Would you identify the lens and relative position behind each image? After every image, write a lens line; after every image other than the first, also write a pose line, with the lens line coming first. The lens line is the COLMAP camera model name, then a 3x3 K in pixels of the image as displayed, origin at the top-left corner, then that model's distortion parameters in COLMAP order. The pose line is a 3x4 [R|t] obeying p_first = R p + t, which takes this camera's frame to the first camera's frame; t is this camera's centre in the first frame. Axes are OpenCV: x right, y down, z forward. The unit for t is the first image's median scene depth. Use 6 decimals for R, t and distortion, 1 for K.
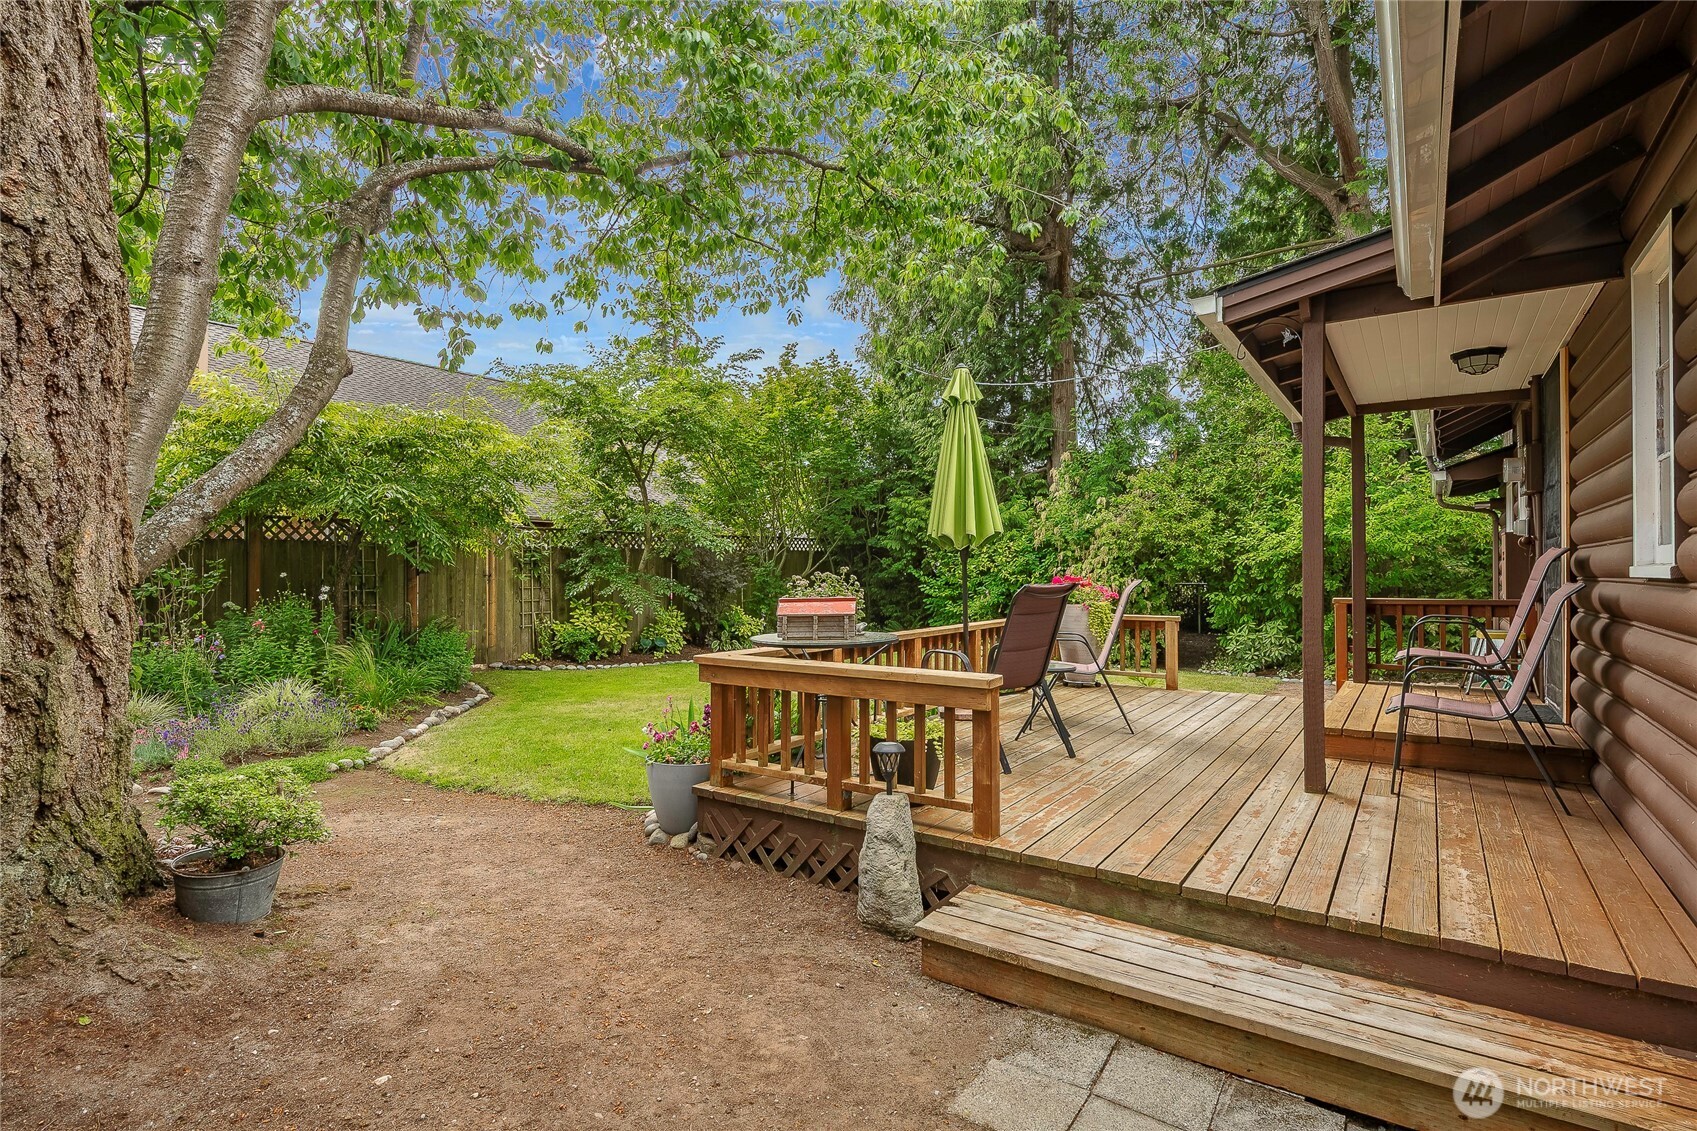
lens RADIAL K [[841.9, 0, 854.2], [0, 841.9, 560.2], [0, 0, 1]] dist [0.000887, -0.003020]
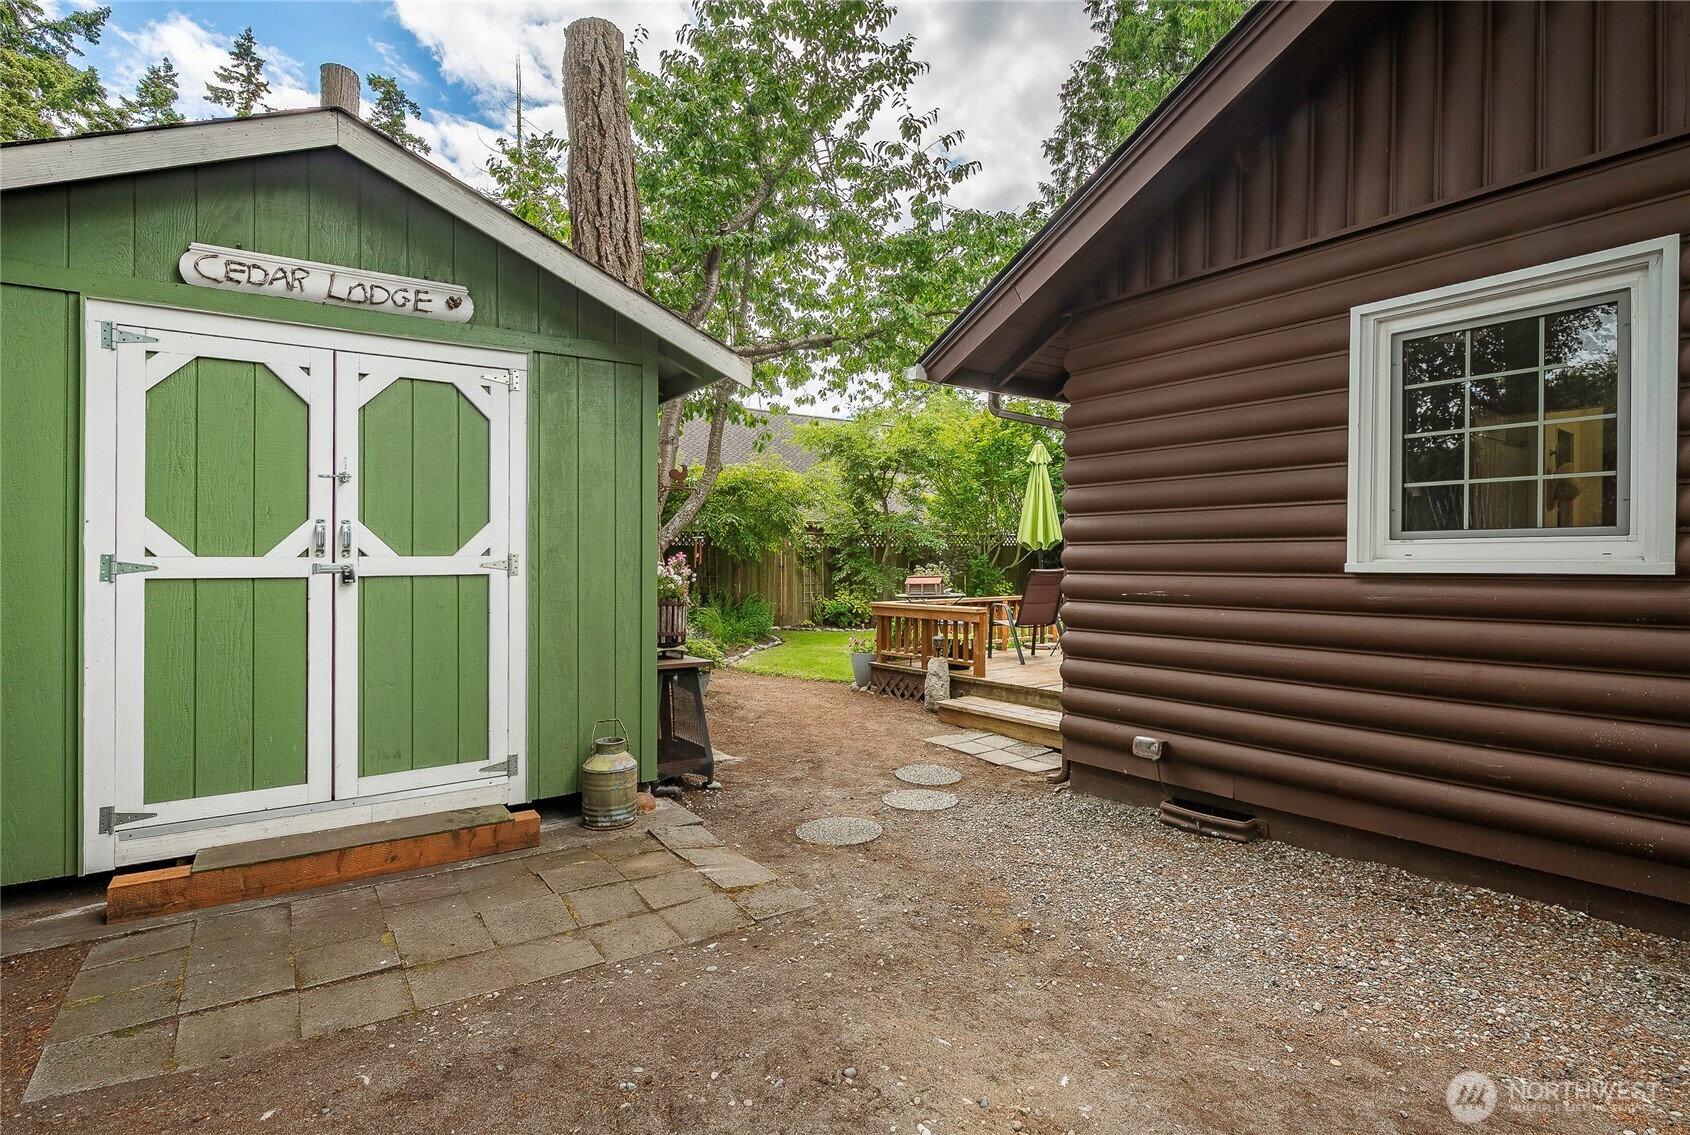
lens RADIAL K [[866.0, 0, 870.7], [0, 866.0, 535.5], [0, 0, 1]] dist [-0.010068, 0.000426]
pose [[0.952679, -0.012089, -0.303737, 0.265444], [0.006239, 0.999776, -0.020222, -0.007518], [0.303914, 0.017370, 0.952541, -0.606867]]
